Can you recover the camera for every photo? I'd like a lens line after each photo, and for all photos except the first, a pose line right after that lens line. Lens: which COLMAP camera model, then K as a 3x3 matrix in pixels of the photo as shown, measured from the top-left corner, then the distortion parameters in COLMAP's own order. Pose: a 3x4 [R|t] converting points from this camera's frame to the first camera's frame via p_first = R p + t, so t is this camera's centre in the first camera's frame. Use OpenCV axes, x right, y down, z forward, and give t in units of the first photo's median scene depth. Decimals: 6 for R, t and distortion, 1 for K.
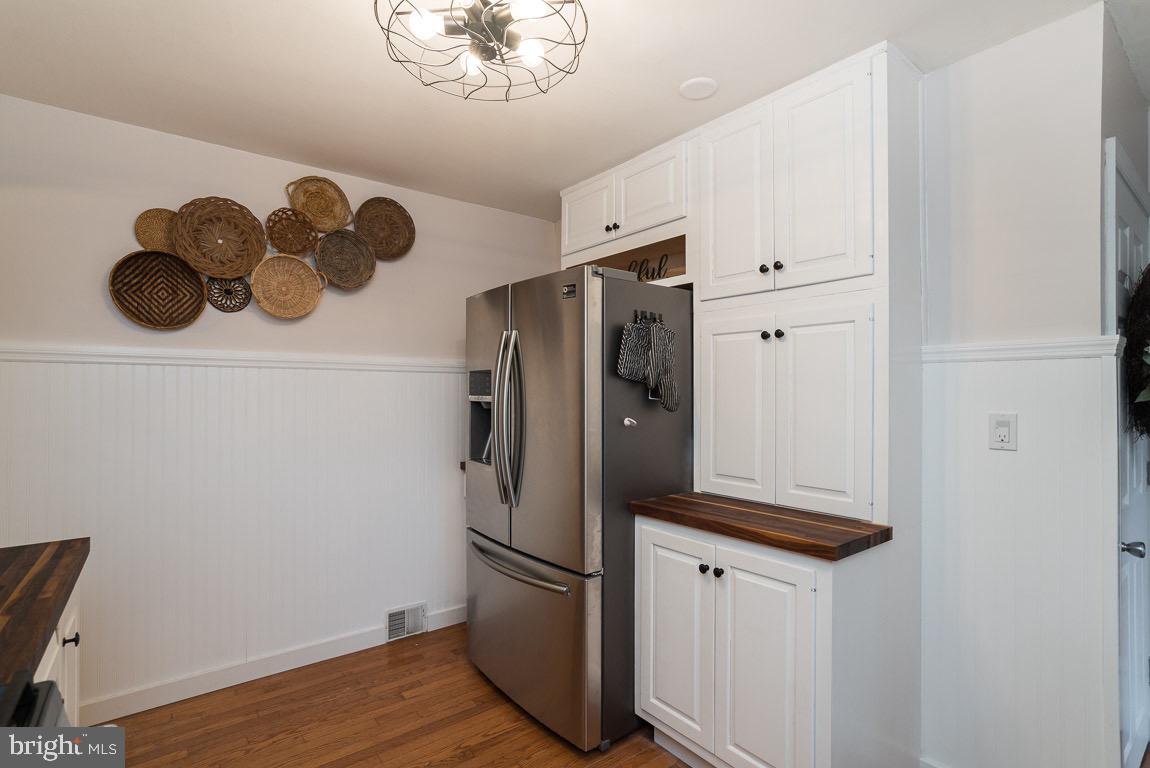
lens RADIAL K [[541.9, 0, 576.4], [0, 541.9, 392.8], [0, 0, 1]] dist [-0.018094, 0.008175]
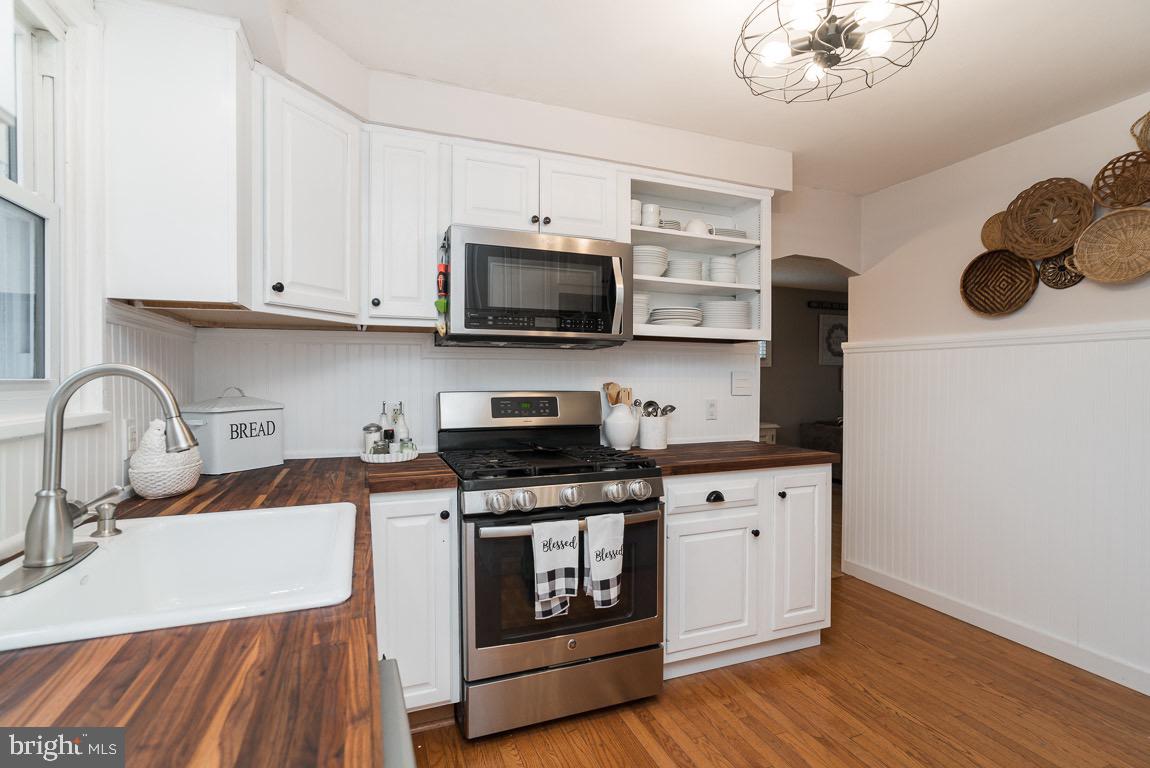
lens RADIAL K [[541.9, 0, 578.3], [0, 541.9, 390.9], [0, 0, 1]] dist [-0.018094, 0.008175]
pose [[-0.278150, 0.020577, -0.960317, 0.600637], [0.000998, 0.999776, 0.021133, 0.019902], [0.960537, 0.004920, -0.278108, 0.433604]]
